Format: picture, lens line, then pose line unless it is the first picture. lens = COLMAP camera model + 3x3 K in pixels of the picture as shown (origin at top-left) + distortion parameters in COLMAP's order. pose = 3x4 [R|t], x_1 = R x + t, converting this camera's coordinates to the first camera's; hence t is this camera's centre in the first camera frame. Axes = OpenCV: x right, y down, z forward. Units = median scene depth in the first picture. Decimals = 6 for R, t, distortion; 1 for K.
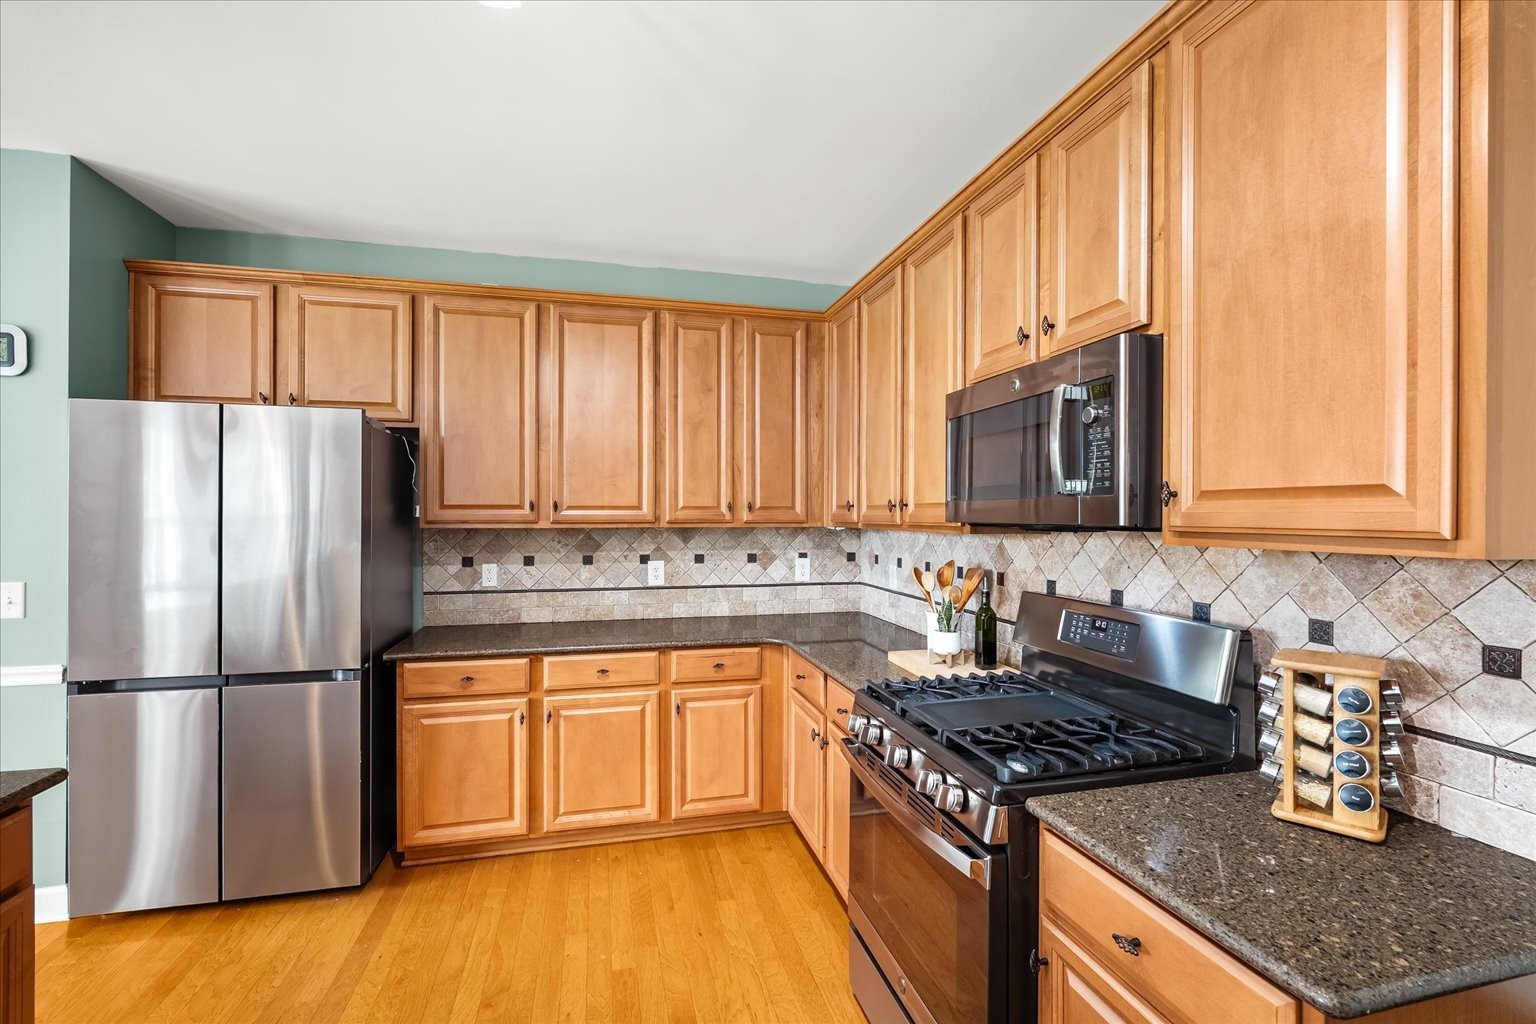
lens RADIAL K [[685.1, 0, 763.9], [0, 685.1, 513.6], [0, 0, 1]] dist [-0.003127, -0.000627]
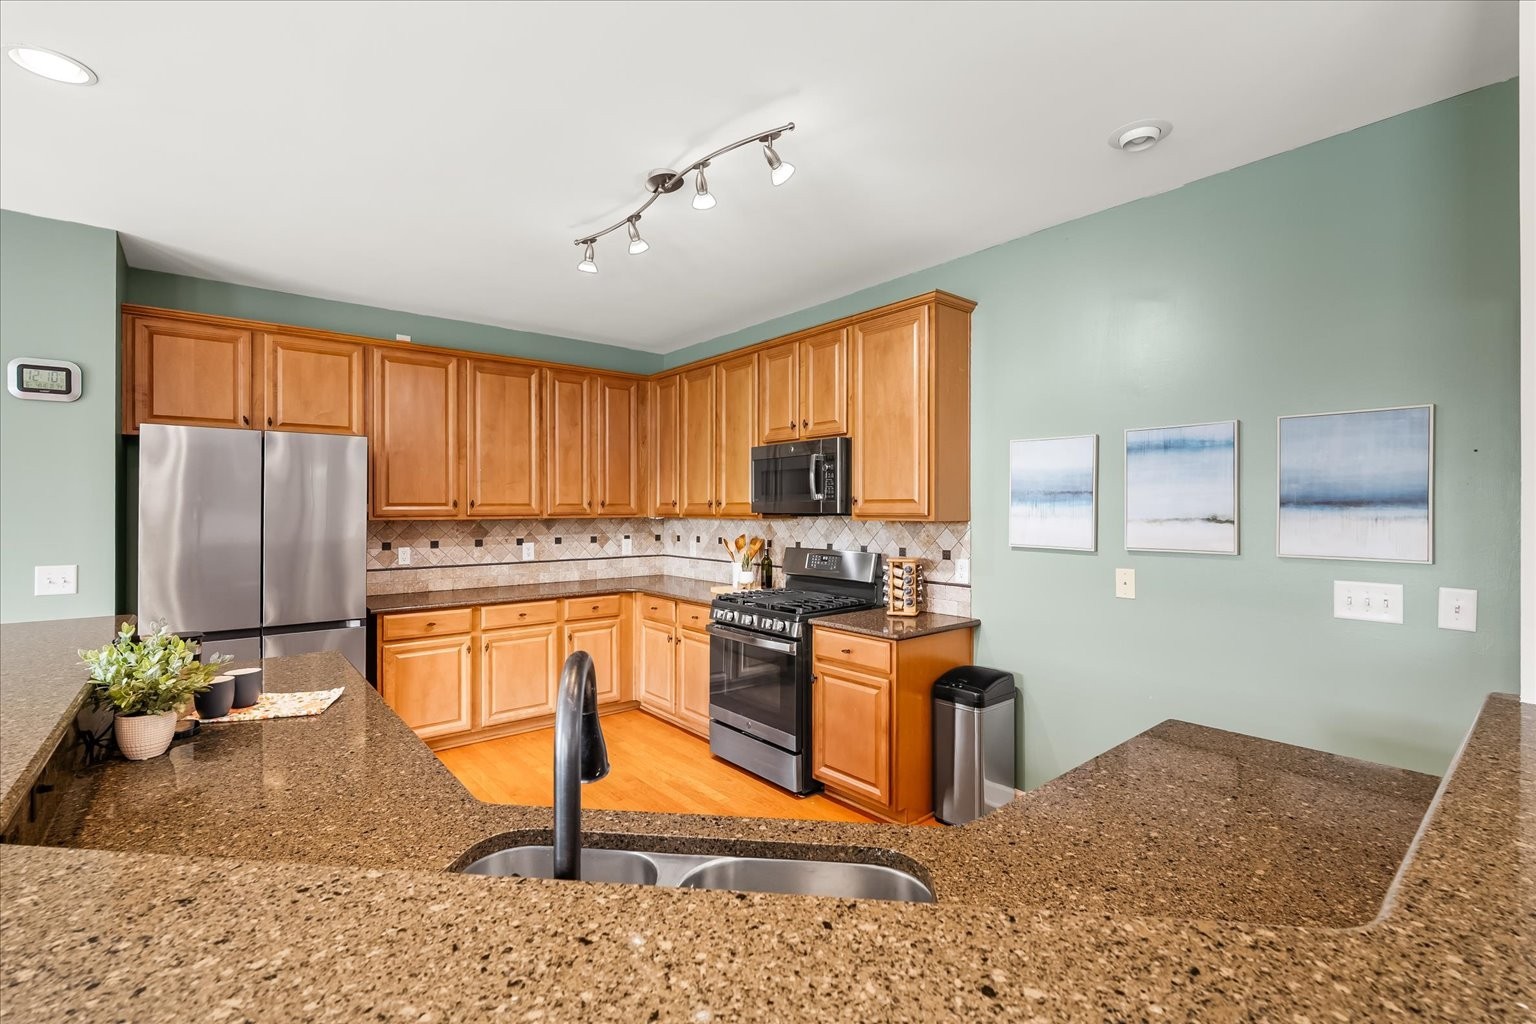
lens RADIAL K [[685.1, 0, 773.6], [0, 685.1, 509.4], [0, 0, 1]] dist [-0.003127, -0.000627]
pose [[0.898045, -0.004114, 0.439884, -0.417939], [0.002881, 0.999990, 0.003471, -0.002577], [-0.439894, -0.001850, 0.898048, -0.607005]]
